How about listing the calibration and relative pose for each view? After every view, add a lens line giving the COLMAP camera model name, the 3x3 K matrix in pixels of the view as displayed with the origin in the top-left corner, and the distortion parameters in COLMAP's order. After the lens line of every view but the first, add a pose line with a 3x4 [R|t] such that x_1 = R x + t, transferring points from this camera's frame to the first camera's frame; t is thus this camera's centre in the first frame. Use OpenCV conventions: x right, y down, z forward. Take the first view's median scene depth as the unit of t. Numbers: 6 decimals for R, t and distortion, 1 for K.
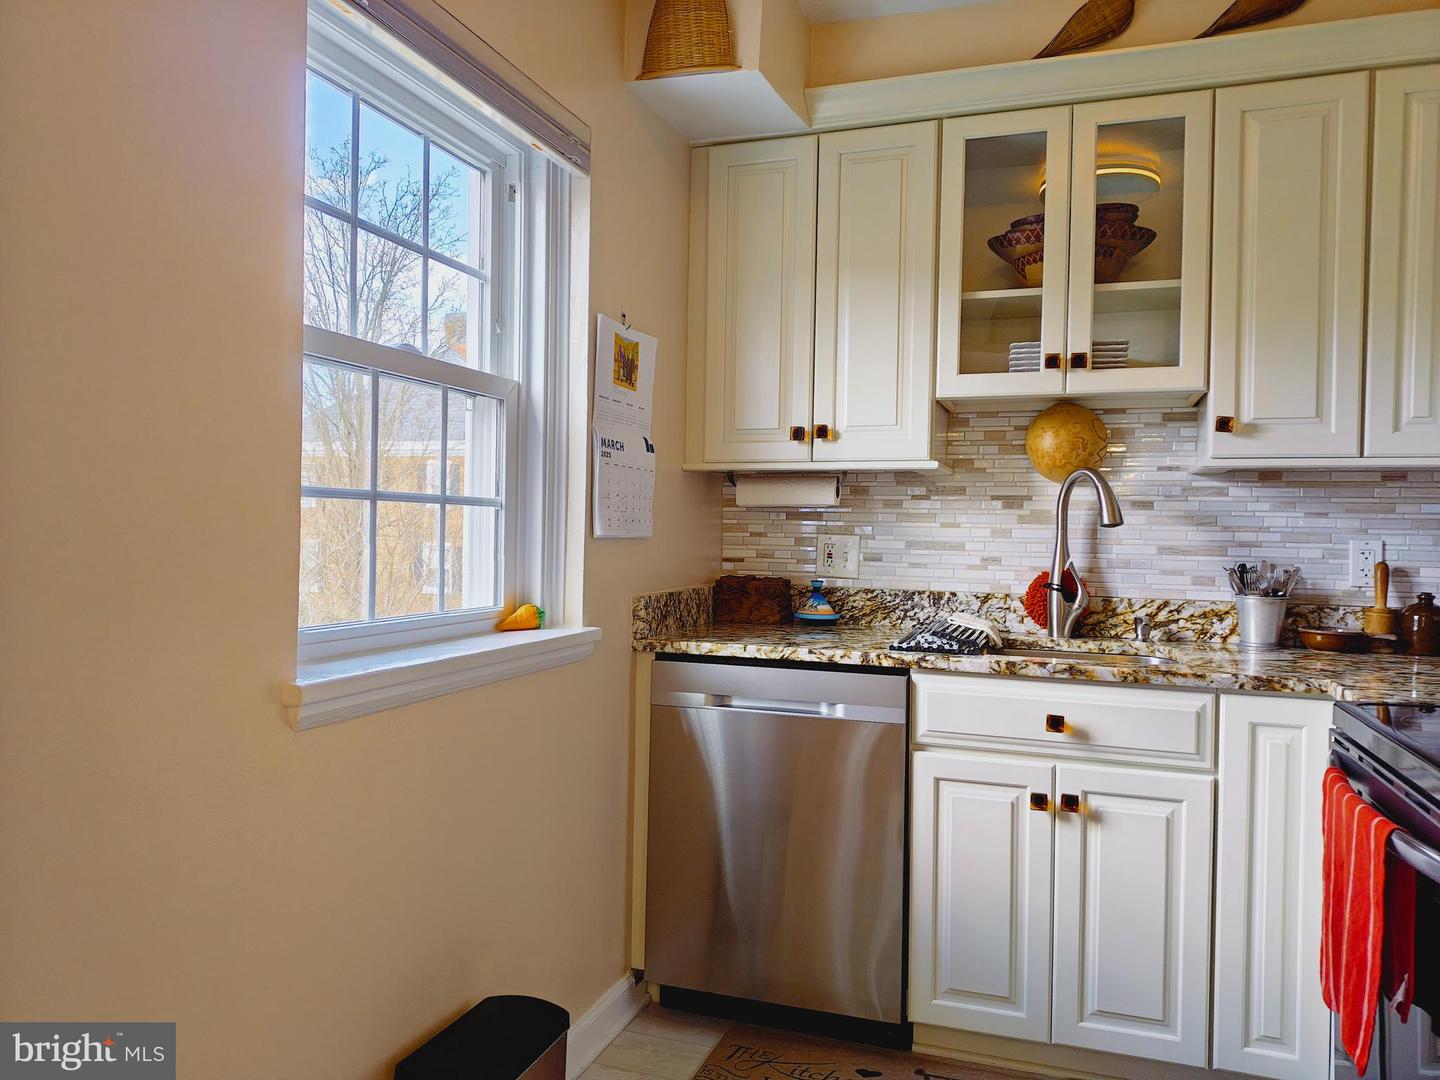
lens RADIAL K [[1028.2, 0, 720.0], [0, 1028.2, 540.0], [0, 0, 1]] dist [0.066667, -0.094333]
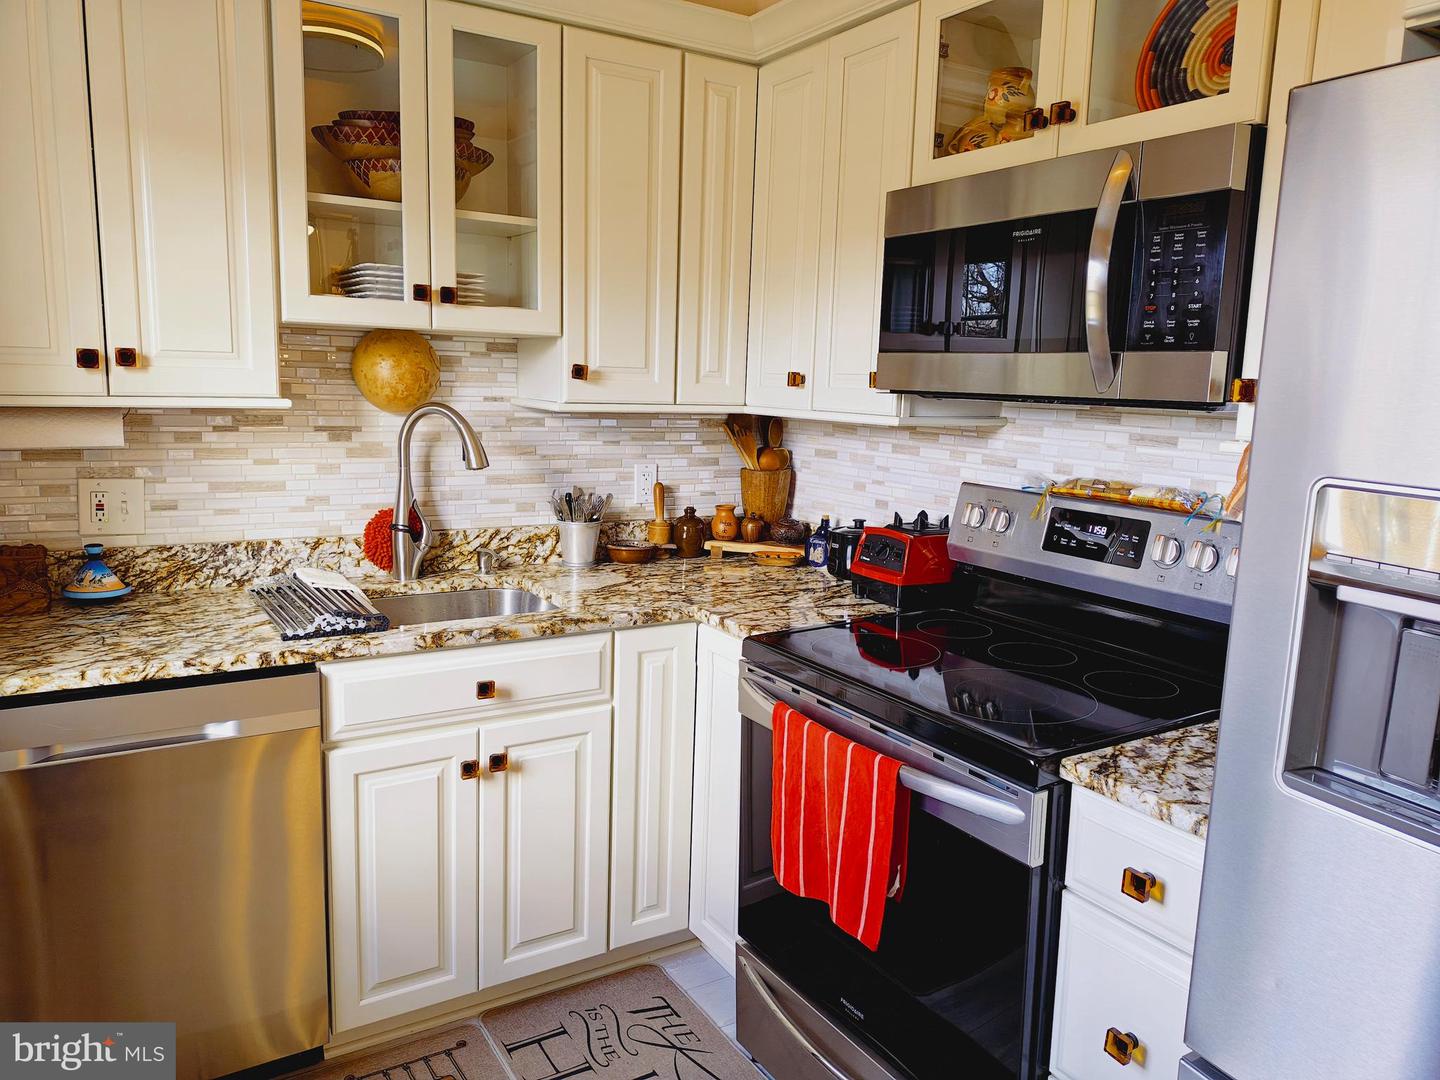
lens RADIAL K [[1028.2, 0, 720.0], [0, 1028.2, 540.0], [0, 0, 1]] dist [0.066667, -0.094333]
pose [[0.632725, -0.120747, 0.764904, -0.216948], [-0.007666, 0.986743, 0.162108, -0.099951], [-0.774338, -0.108433, 0.623412, 0.192752]]
